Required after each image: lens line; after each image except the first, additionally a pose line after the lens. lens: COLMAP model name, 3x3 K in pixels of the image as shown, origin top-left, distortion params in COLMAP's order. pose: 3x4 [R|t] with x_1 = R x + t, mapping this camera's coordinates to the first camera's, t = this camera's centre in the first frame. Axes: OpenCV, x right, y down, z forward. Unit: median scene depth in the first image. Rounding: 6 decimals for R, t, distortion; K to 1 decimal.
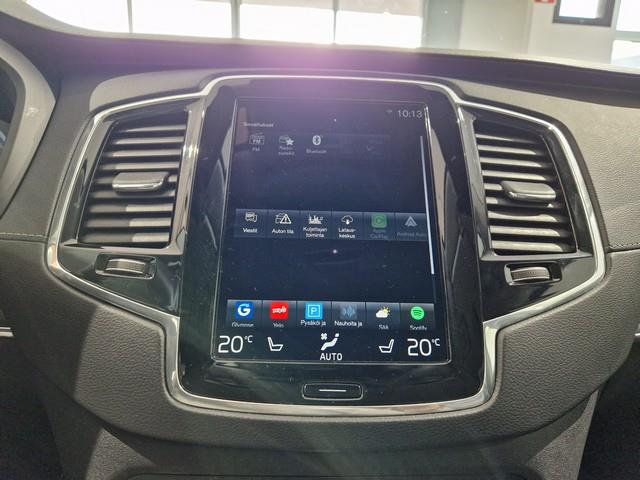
lens RADIAL K [[430.4, 0, 324.5], [0, 430.4, 239.6], [0, 0, 1]] dist [0.057336, -0.045925]
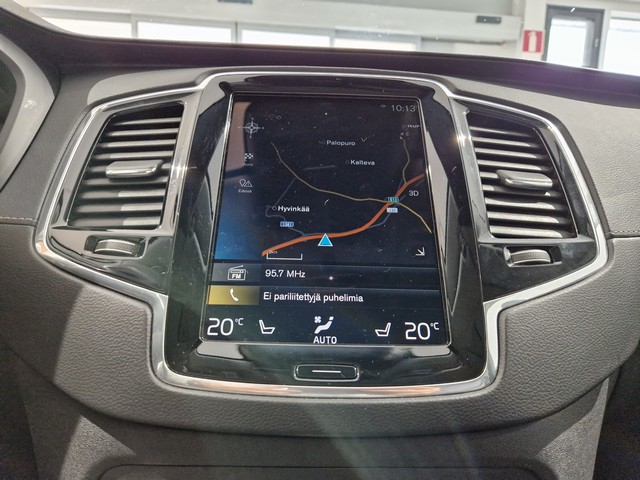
lens RADIAL K [[429.7, 0, 320.0], [0, 429.7, 240.0], [0, 0, 1]] dist [0.060527, -0.048091]
pose [[0.999987, -0.001244, -0.004935, 0.007905], [0.000758, 0.995254, -0.097307, 0.130243], [0.005033, 0.097302, 0.995242, 0.027376]]
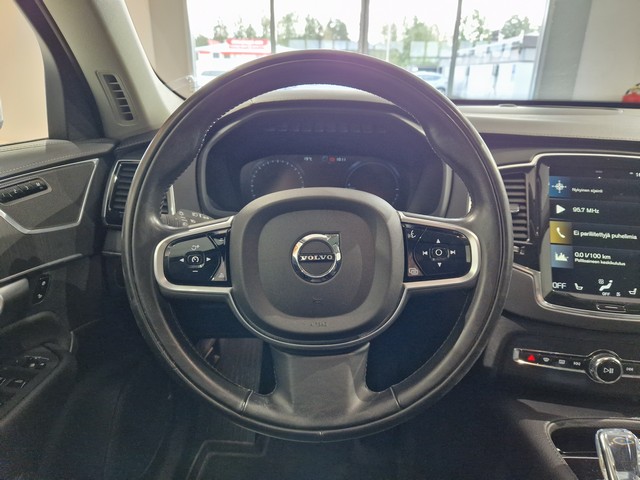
lens RADIAL K [[429.7, 0, 320.0], [0, 429.7, 240.0], [0, 0, 1]] dist [0.060527, -0.048091]
pose [[0.984562, 0.057739, -0.165241, -0.994923], [-0.039728, 0.993104, 0.110299, -0.183235], [0.170470, -0.102031, 0.980066, -1.332459]]
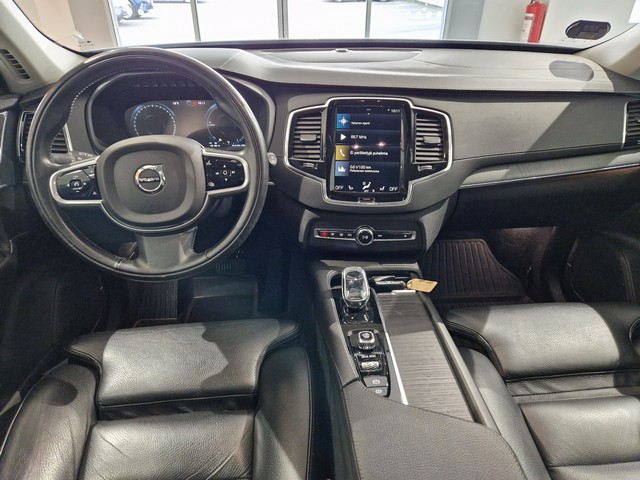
lens RADIAL K [[425.2, 0, 323.9], [0, 425.2, 237.0], [0, 0, 1]] dist [0.055244, -0.037261]
pose [[0.998476, 0.016476, -0.052670, -0.133440], [-0.000330, 0.956159, 0.292848, -0.366600], [0.055186, -0.292384, 0.954707, -2.296452]]
